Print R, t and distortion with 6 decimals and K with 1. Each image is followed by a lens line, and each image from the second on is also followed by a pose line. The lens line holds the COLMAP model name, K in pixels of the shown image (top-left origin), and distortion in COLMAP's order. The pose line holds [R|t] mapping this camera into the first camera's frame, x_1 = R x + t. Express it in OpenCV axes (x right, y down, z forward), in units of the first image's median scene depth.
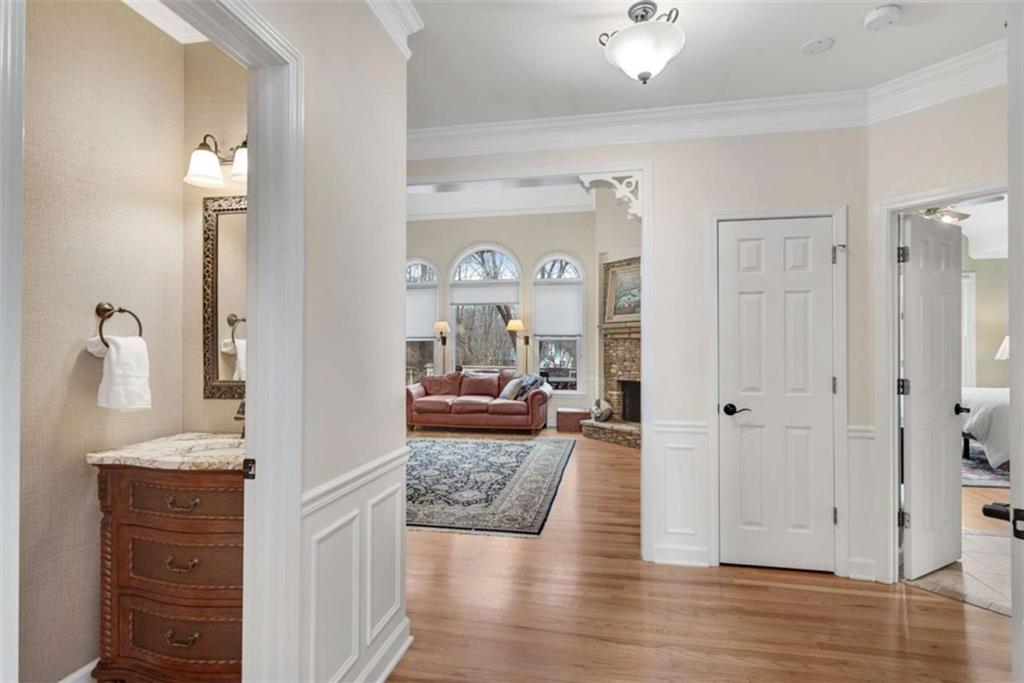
lens RADIAL K [[496.4, 0, 511.6], [0, 496.4, 351.2], [0, 0, 1]] dist [-0.002663, -0.000988]
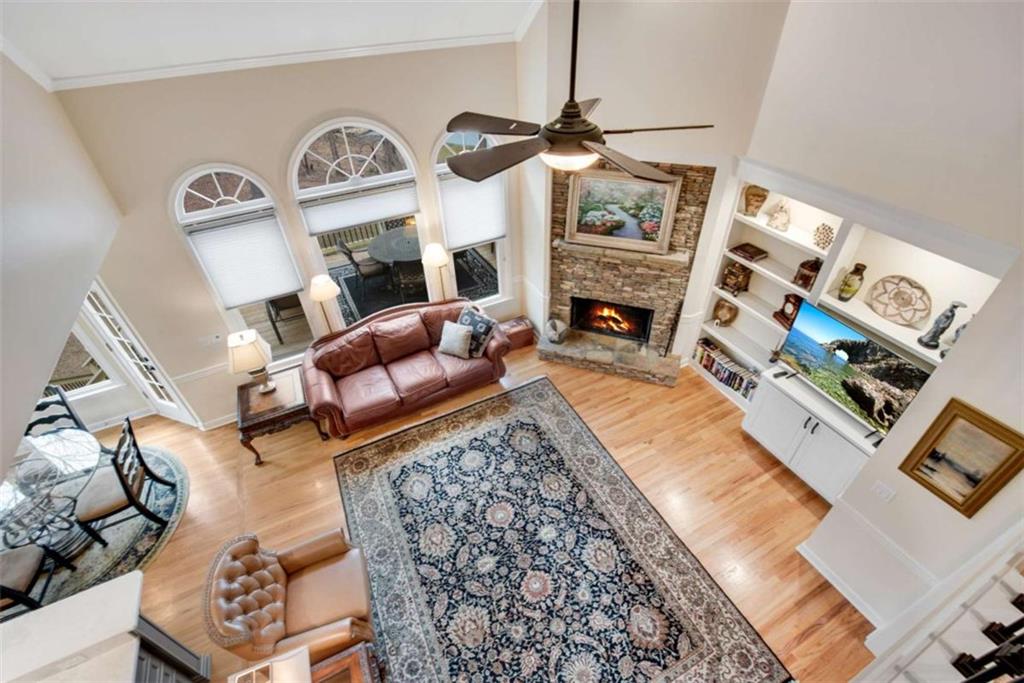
lens RADIAL K [[453.1, 0, 501.2], [0, 453.1, 344.6], [0, 0, 1]] dist [0.003252, 0.000354]
pose [[0.796670, -0.403104, 0.450360, -0.280944], [0.033815, 0.773676, 0.632678, -0.388250], [-0.603468, -0.488807, 0.629995, 0.529579]]
